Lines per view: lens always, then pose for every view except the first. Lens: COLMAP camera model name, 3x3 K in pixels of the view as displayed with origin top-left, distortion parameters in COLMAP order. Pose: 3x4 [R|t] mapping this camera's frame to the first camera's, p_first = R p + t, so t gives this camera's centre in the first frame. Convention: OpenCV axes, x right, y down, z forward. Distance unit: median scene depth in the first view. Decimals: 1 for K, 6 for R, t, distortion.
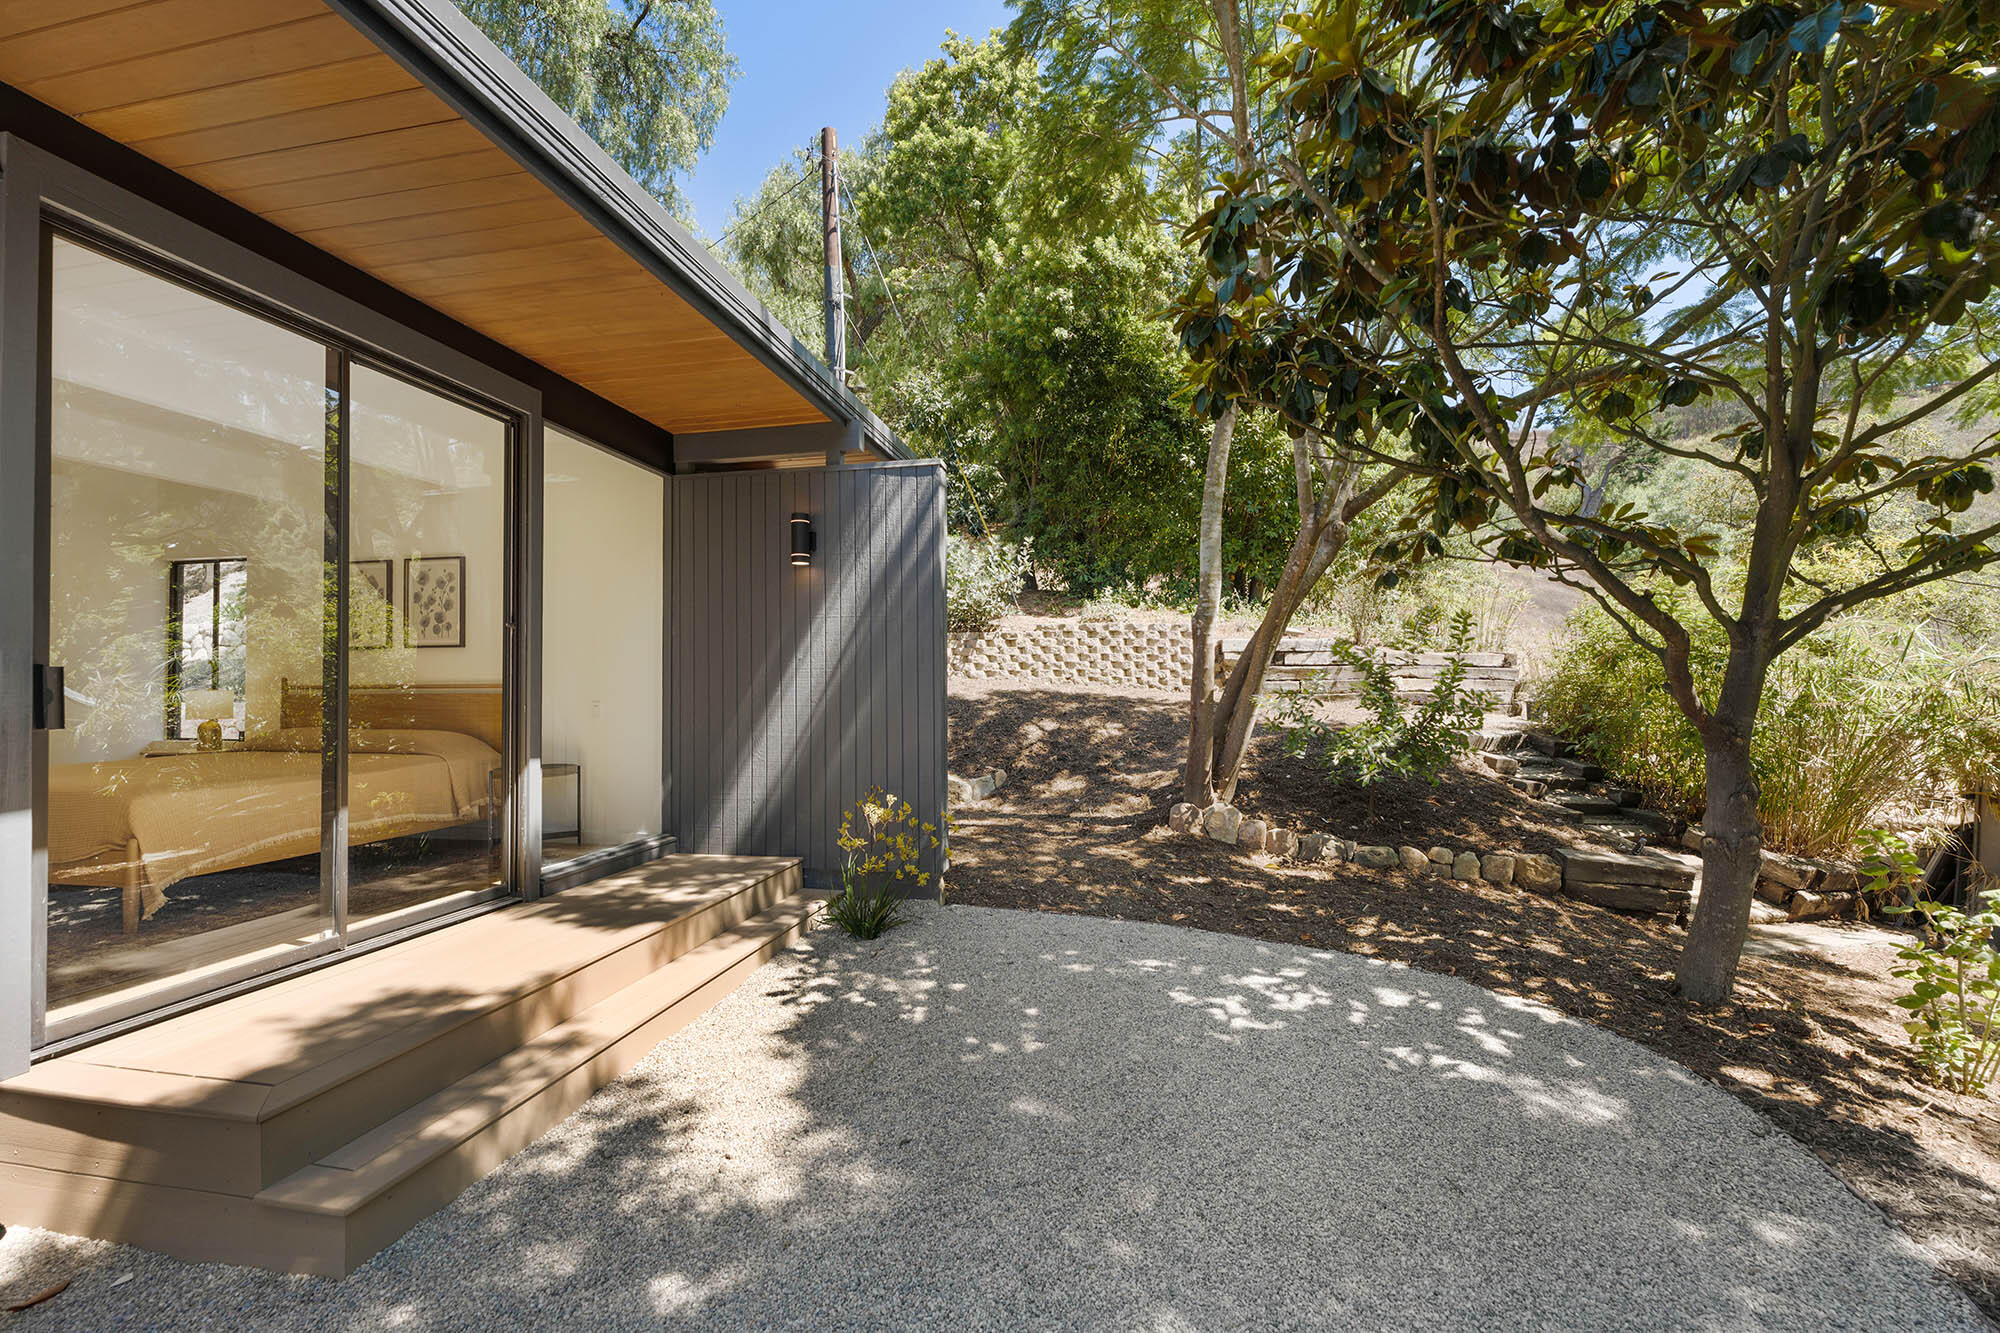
lens RADIAL K [[803.0, 0, 1004.9], [0, 803.0, 671.8], [0, 0, 1]] dist [0.001954, 0.000525]
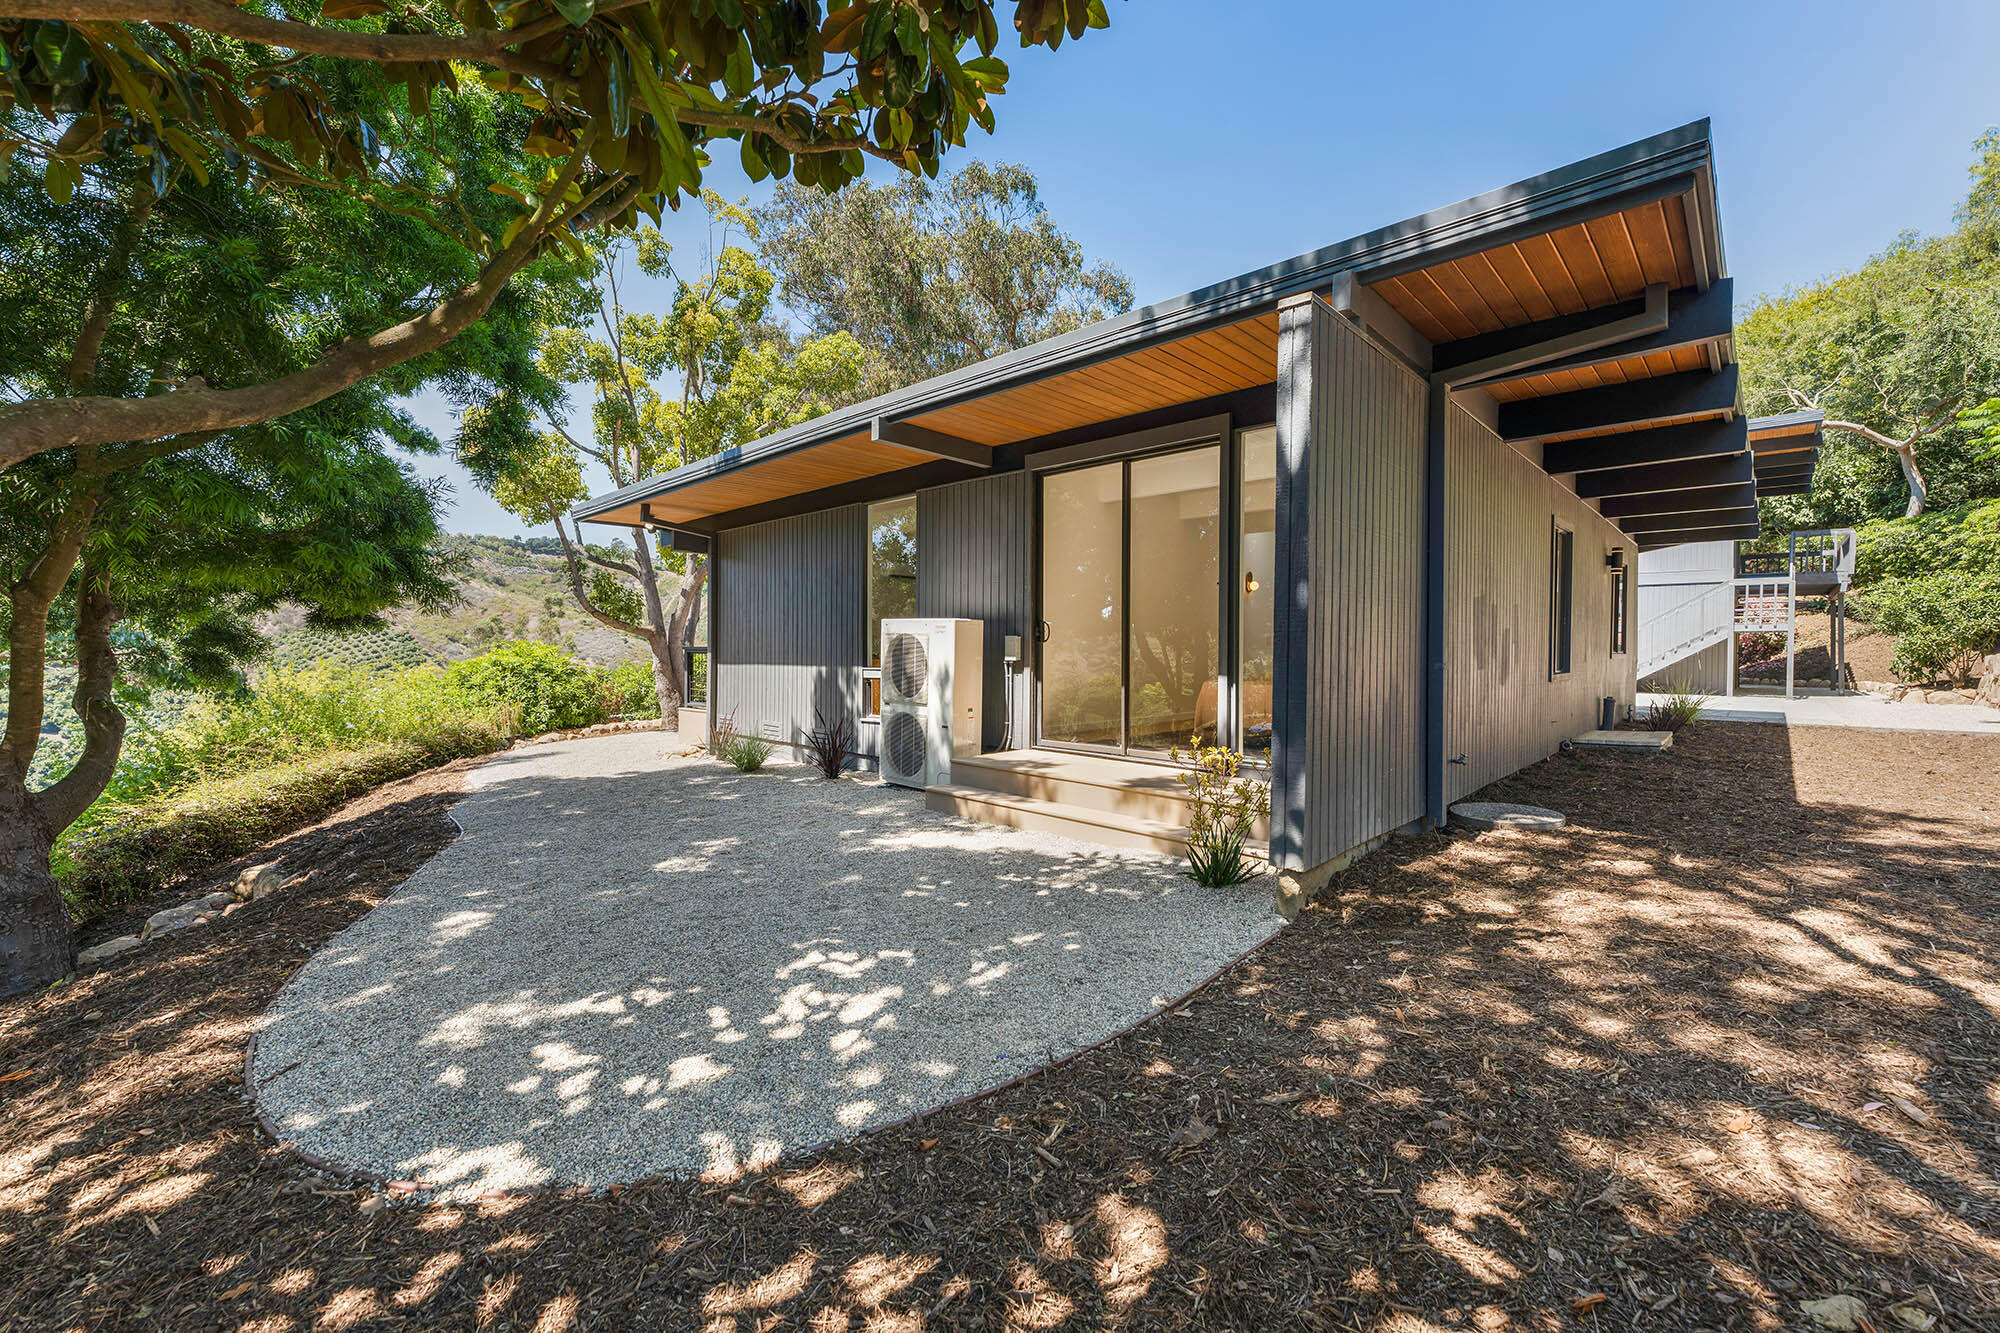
lens RADIAL K [[803.0, 0, 997.0], [0, 803.0, 665.5], [0, 0, 1]] dist [0.001954, 0.000525]
pose [[-0.546422, 0.022400, -0.837210, 0.959875], [0.012721, 0.999749, 0.018446, 0.069110], [0.837413, -0.000571, -0.546570, 1.687342]]
